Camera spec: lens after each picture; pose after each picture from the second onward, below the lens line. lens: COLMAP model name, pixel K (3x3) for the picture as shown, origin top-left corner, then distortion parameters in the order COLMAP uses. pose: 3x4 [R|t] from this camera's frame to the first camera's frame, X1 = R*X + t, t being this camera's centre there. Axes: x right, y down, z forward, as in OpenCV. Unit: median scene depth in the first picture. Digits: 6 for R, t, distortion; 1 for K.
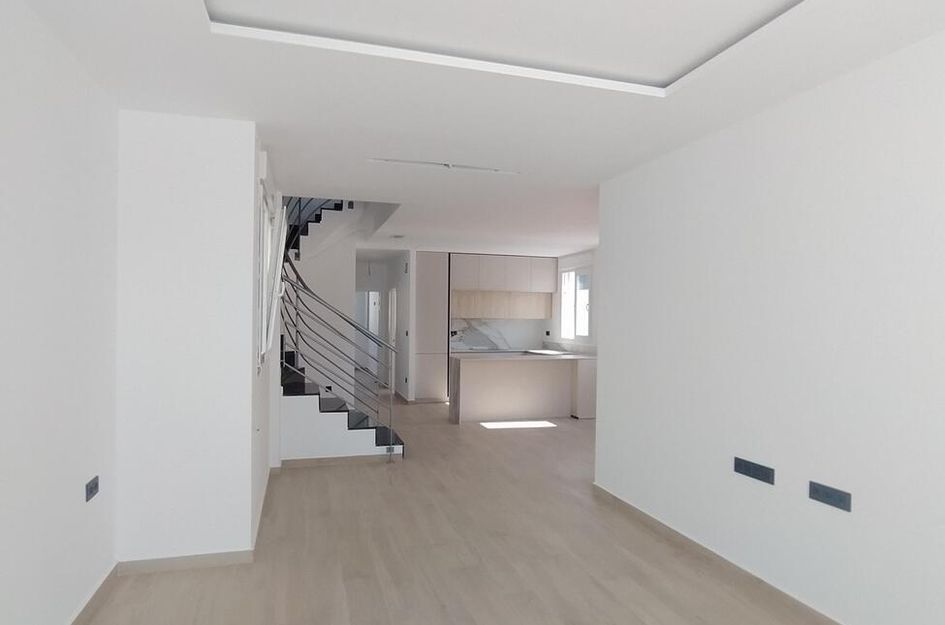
lens RADIAL K [[583.8, 0, 477.2], [0, 583.8, 317.8], [0, 0, 1]] dist [-0.042662, 0.026250]
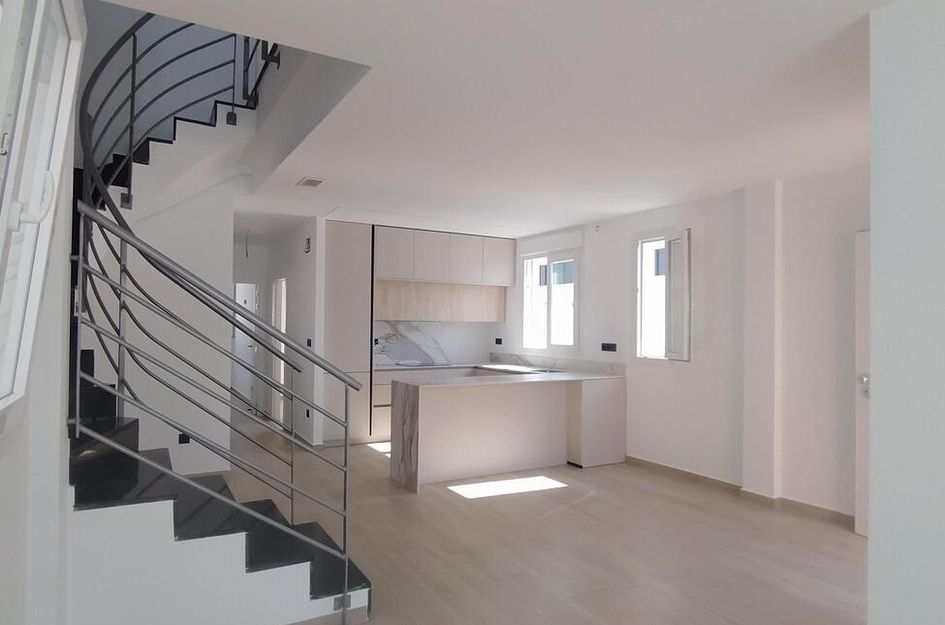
lens RADIAL K [[583.8, 0, 477.2], [0, 583.8, 317.8], [0, 0, 1]] dist [-0.042662, 0.026250]
pose [[0.972120, 0.006293, 0.234401, -0.085870], [-0.004181, 0.999946, -0.009503, 0.003892], [-0.234448, 0.008258, 0.972094, 0.295971]]
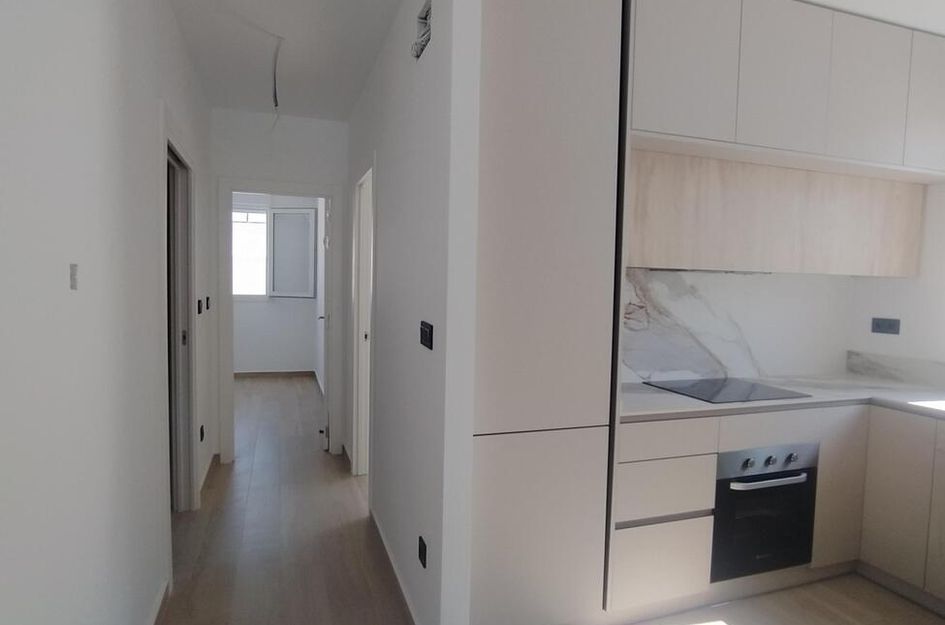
lens RADIAL K [[583.8, 0, 477.2], [0, 583.8, 317.8], [0, 0, 1]] dist [-0.042662, 0.026250]
pose [[0.999030, 0.012860, 0.042124, -0.106020], [-0.015142, 0.998410, 0.054294, 0.009966], [-0.041359, -0.054879, 0.997636, 0.758087]]
